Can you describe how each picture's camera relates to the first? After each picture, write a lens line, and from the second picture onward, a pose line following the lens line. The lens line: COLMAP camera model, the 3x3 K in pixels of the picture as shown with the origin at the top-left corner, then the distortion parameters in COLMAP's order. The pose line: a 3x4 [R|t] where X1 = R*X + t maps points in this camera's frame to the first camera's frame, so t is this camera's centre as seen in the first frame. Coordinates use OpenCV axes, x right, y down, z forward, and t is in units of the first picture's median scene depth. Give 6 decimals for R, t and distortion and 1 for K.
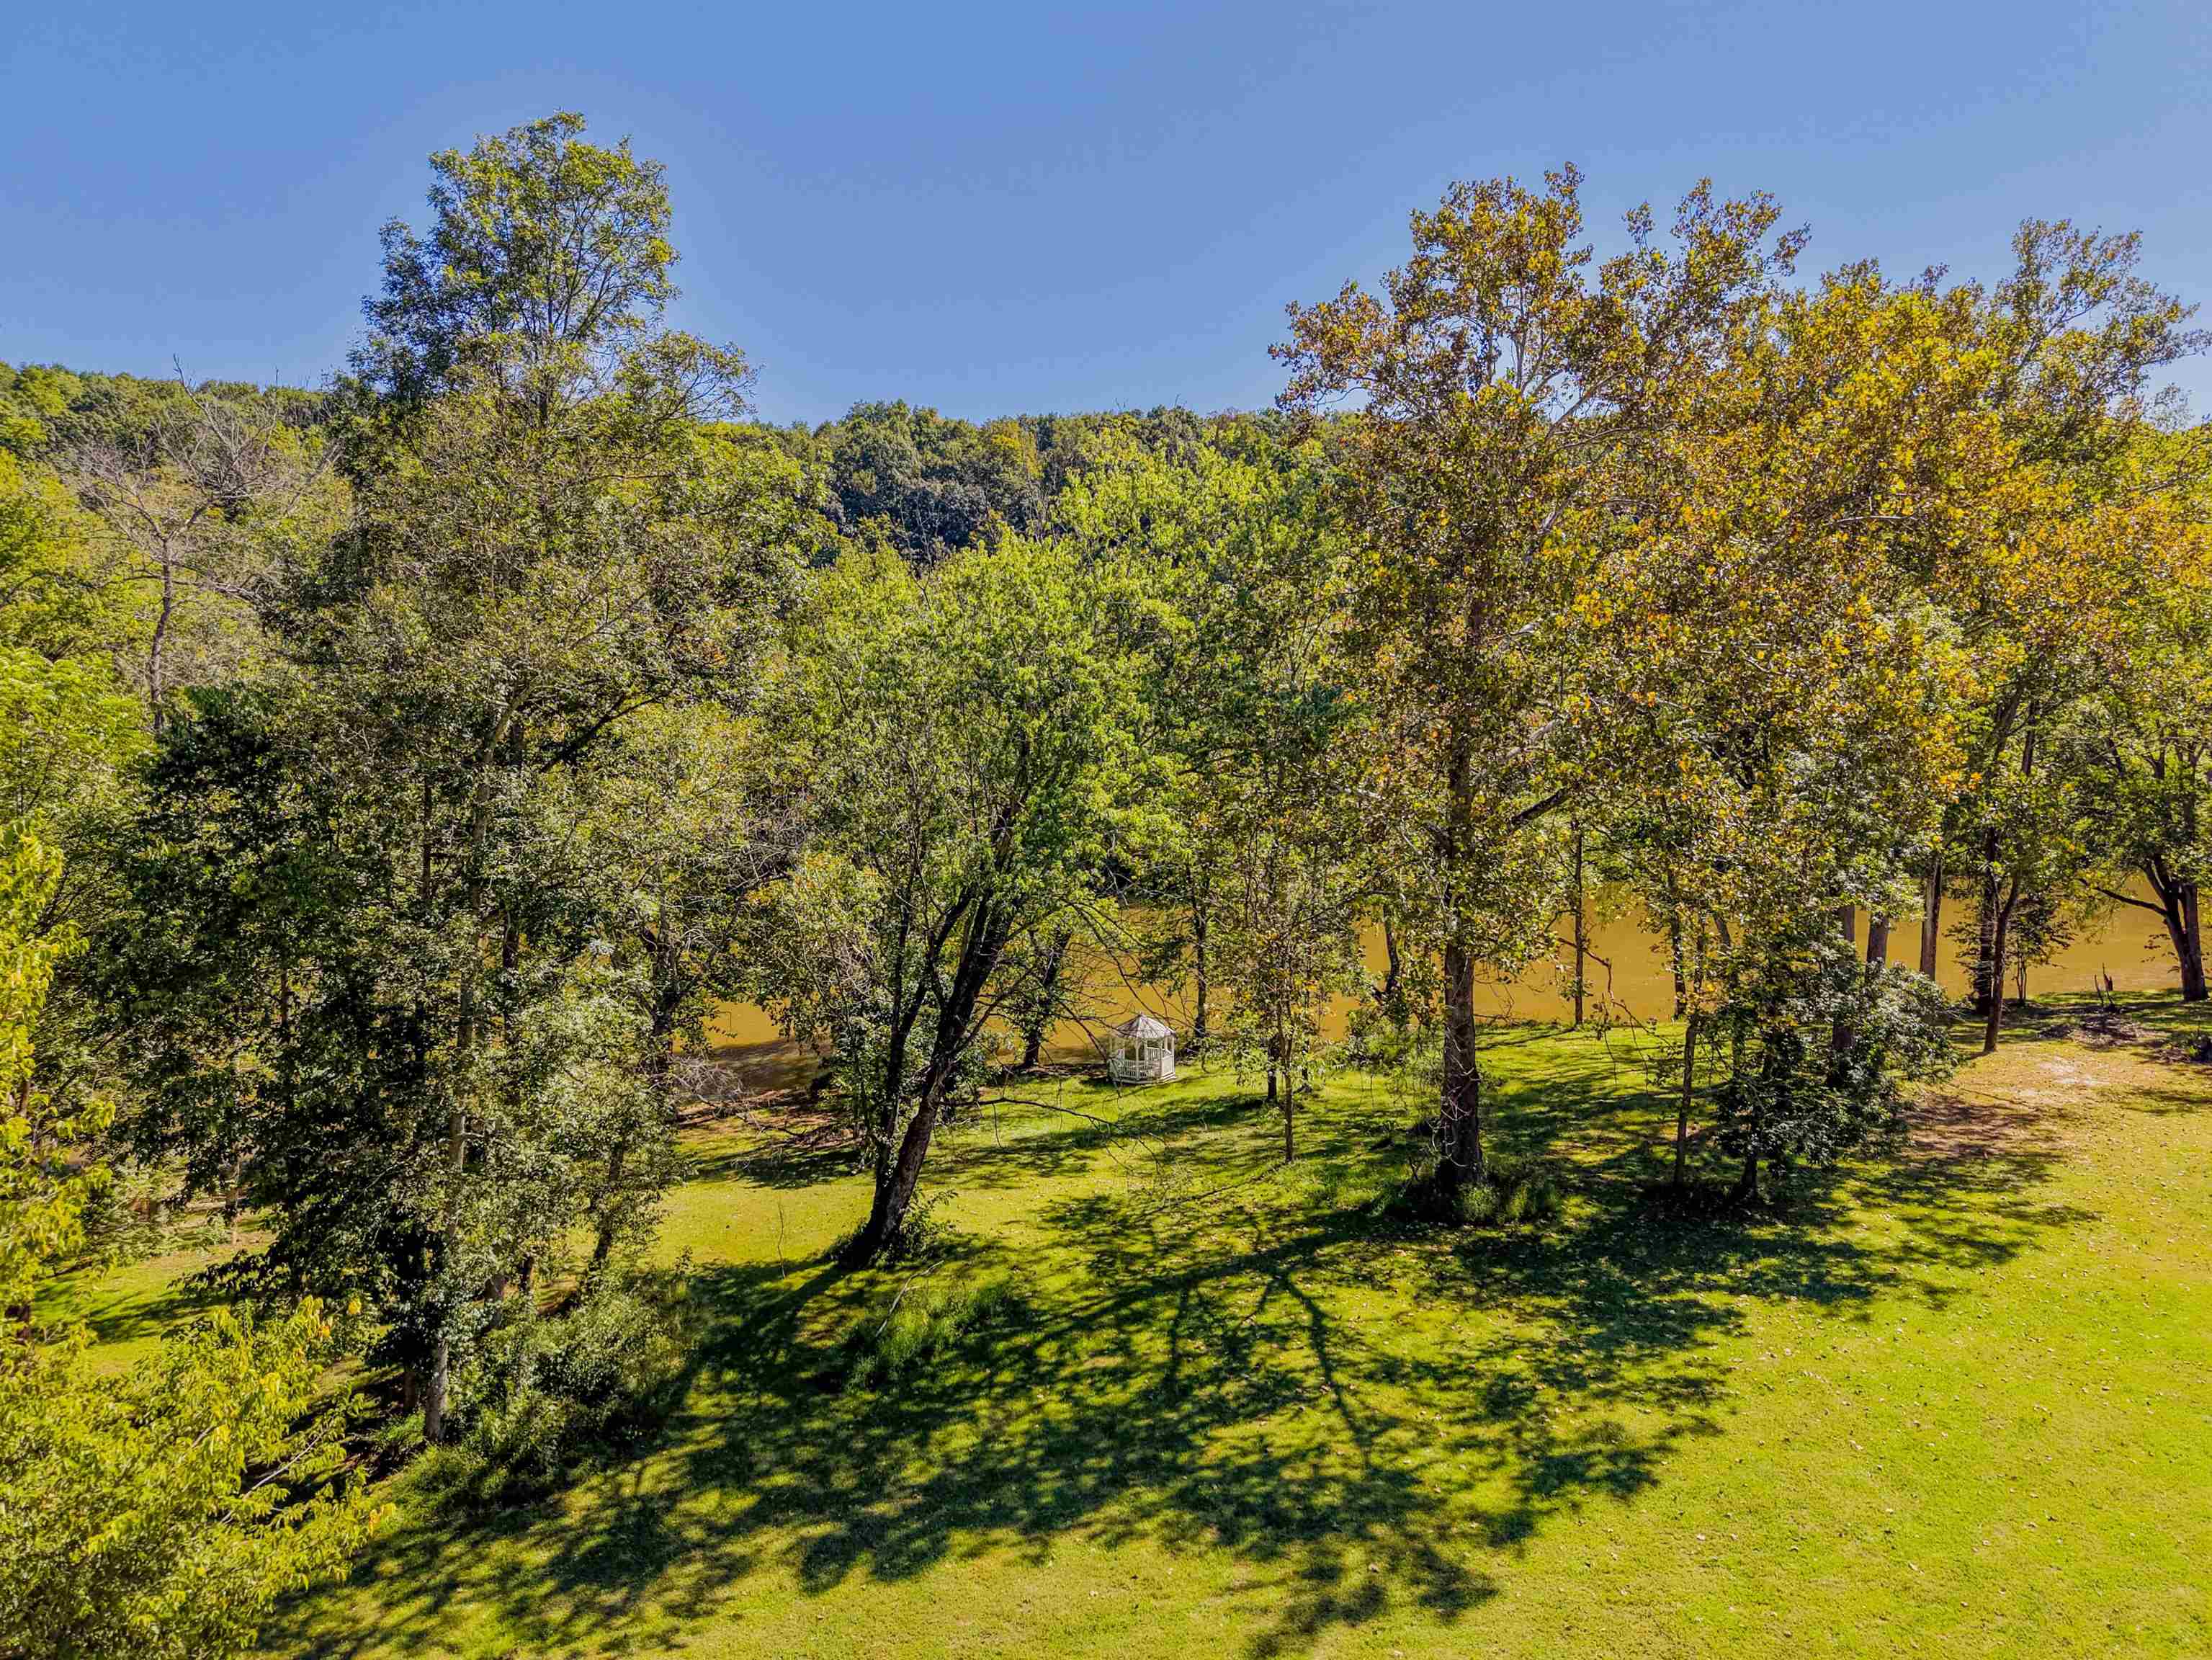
lens RADIAL K [[1485.1, 0, 1121.1], [0, 1485.1, 824.0], [0, 0, 1]] dist [0.023410, -0.024481]
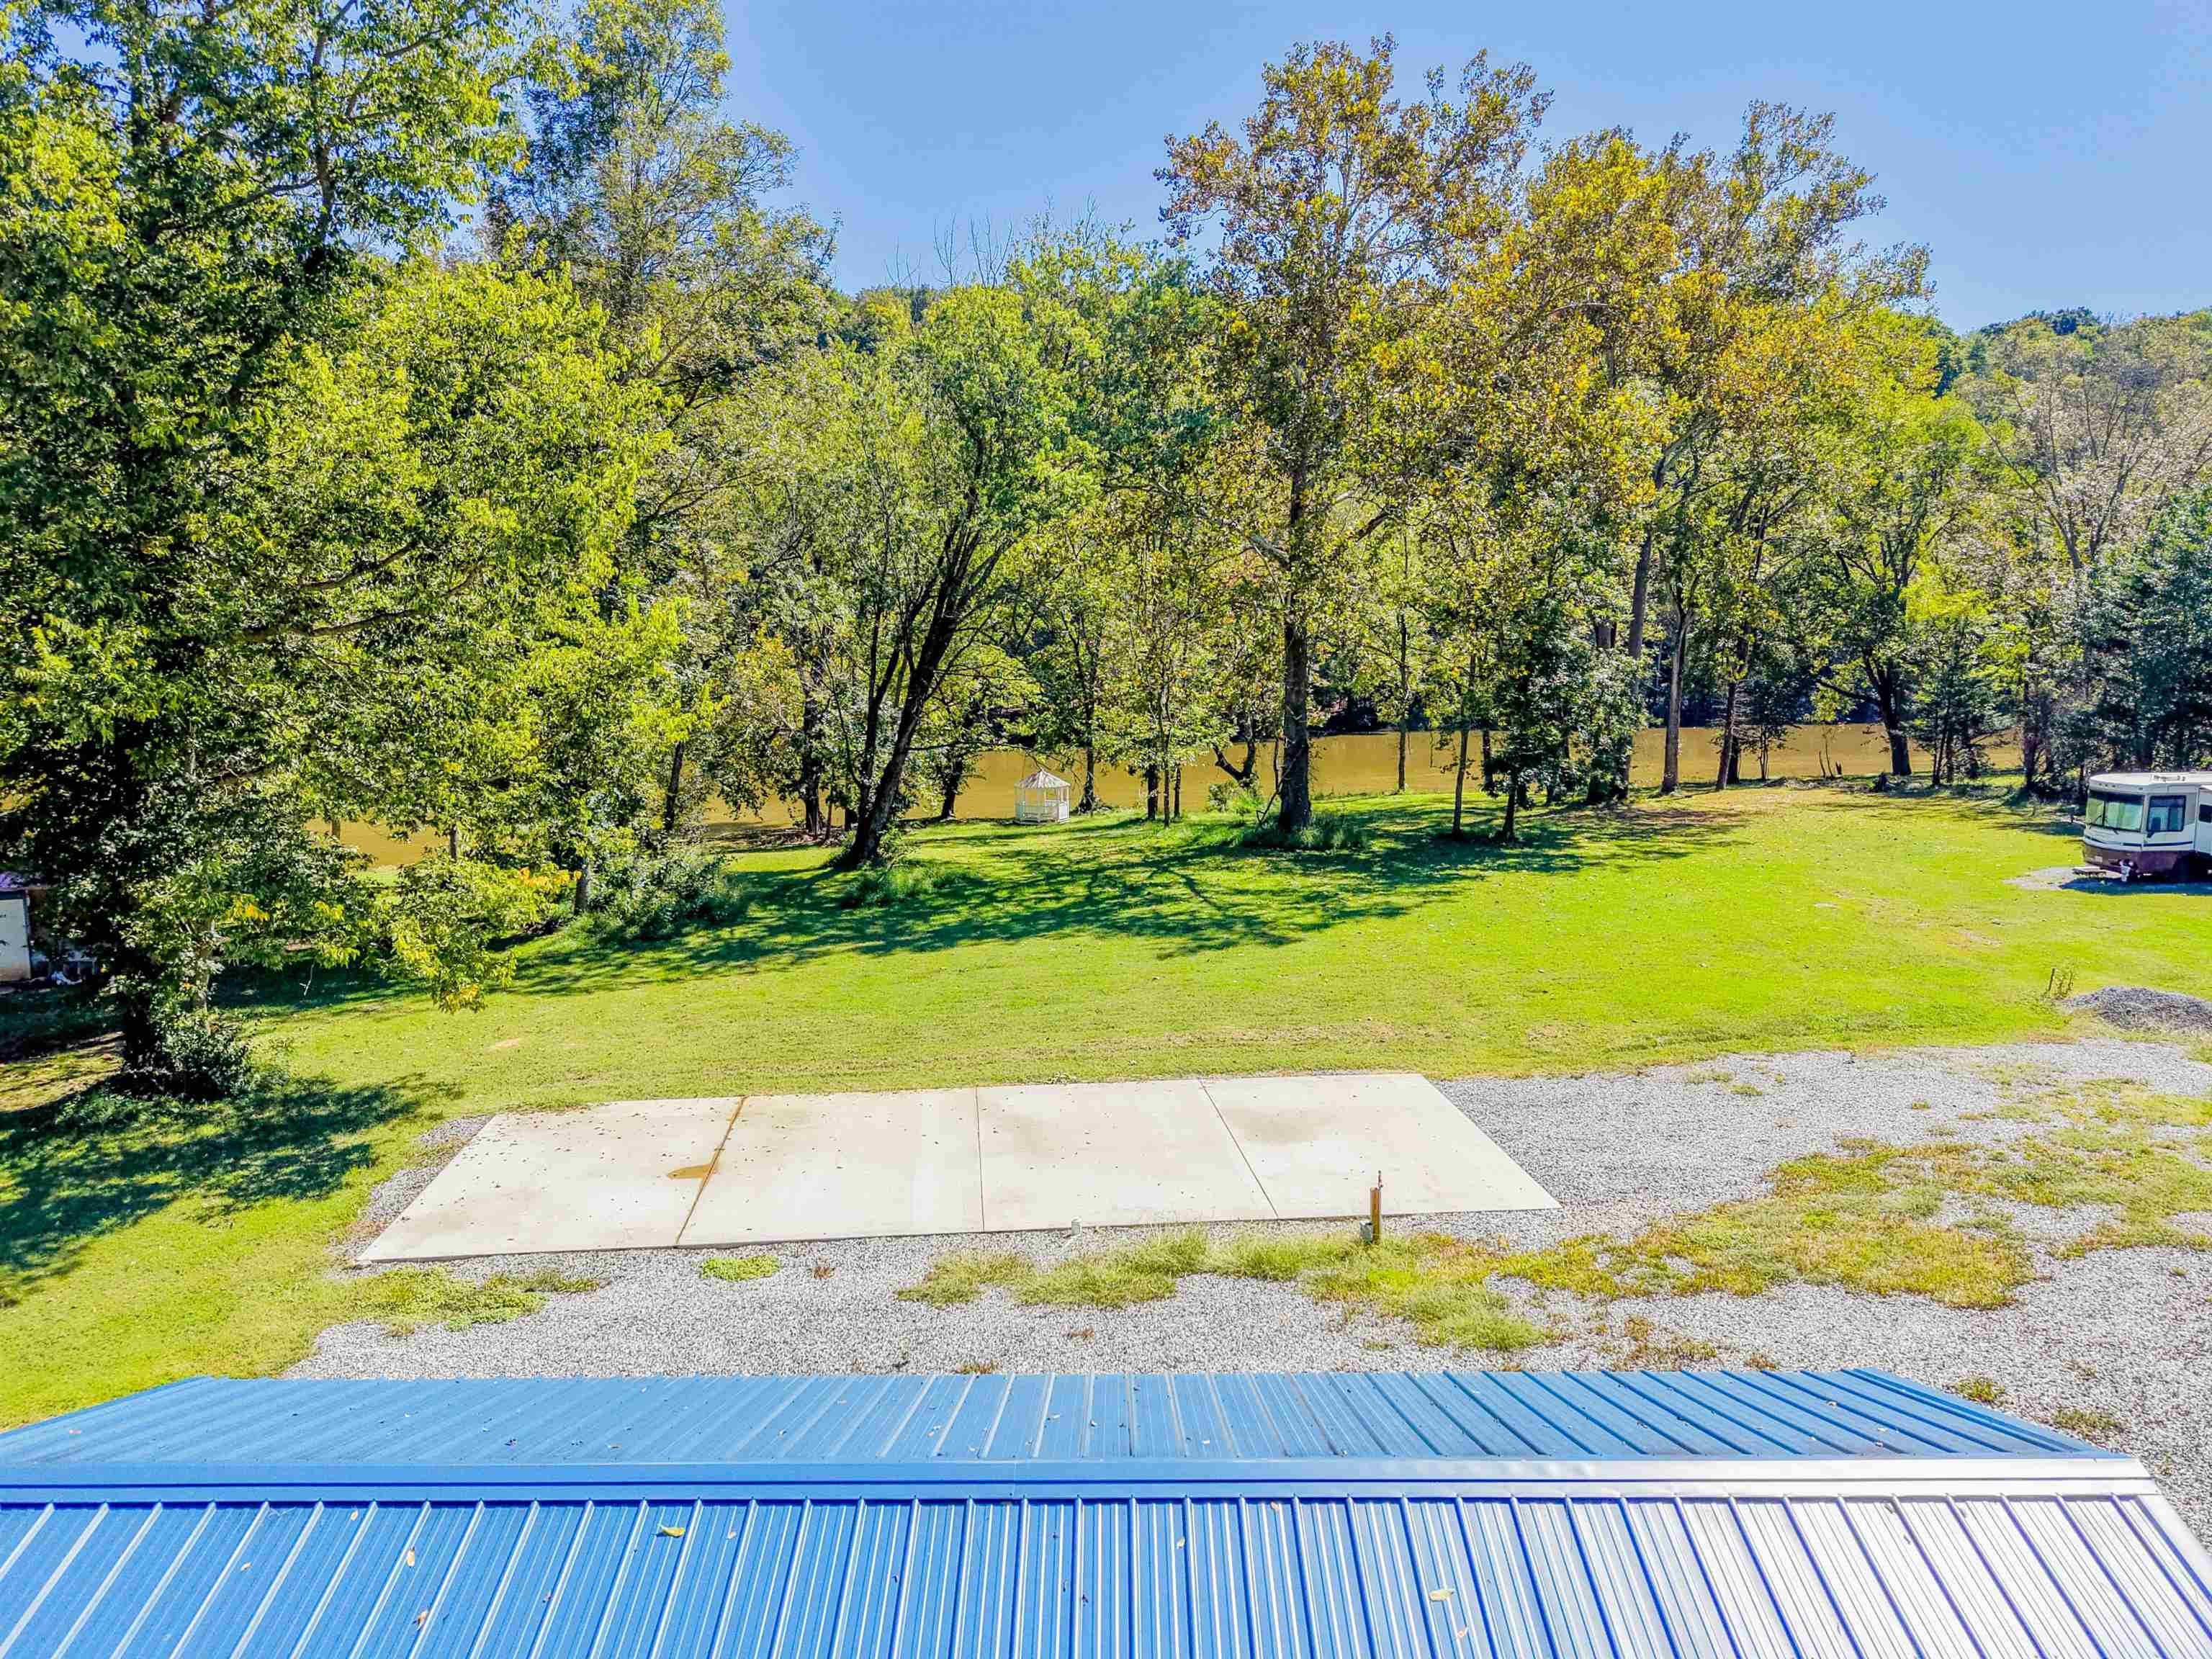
lens RADIAL K [[1484.9, 0, 1130.1], [0, 1484.9, 840.5], [0, 0, 1]] dist [0.023410, -0.024481]
pose [[0.995605, -0.007973, 0.093315, -0.050264], [0.000989, 0.997209, 0.074650, 0.173374], [-0.093649, -0.074230, 0.992834, -0.346233]]
